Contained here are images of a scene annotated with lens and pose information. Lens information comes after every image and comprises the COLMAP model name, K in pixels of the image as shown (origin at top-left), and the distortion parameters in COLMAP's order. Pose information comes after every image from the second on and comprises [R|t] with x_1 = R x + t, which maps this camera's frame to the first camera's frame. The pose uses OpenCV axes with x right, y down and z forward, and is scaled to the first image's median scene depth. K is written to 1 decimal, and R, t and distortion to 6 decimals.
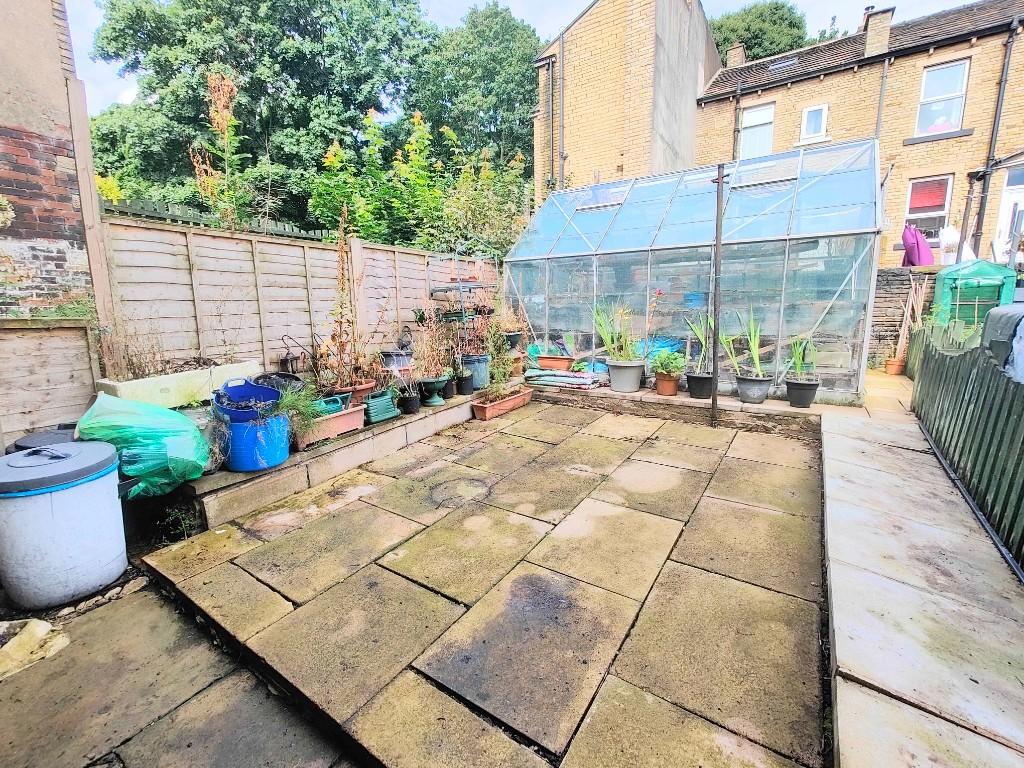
lens RADIAL K [[447.5, 0, 510.9], [0, 447.5, 385.6], [0, 0, 1]] dist [0.003387, 0.000513]
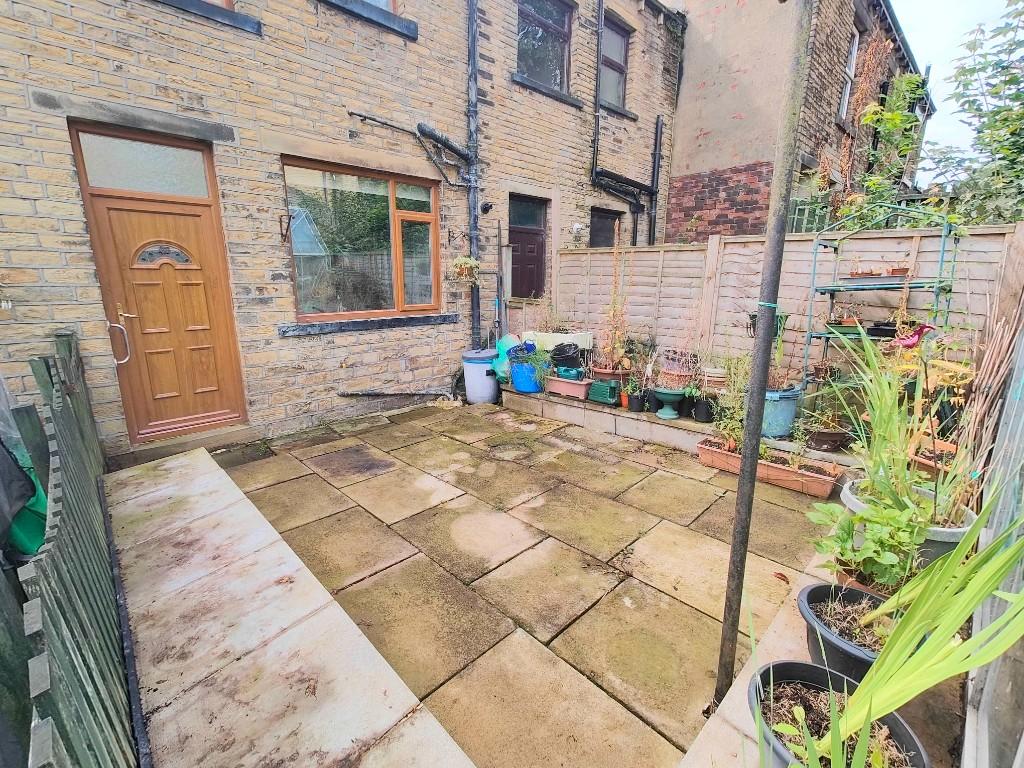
lens RADIAL K [[447.5, 0, 511.4], [0, 447.5, 383.2], [0, 0, 1]] dist [0.003387, 0.000513]
pose [[-0.215233, 0.246224, -0.945013, 1.043457], [-0.177593, 0.941688, 0.285805, -0.318181], [0.960279, 0.229343, -0.158954, 1.130184]]
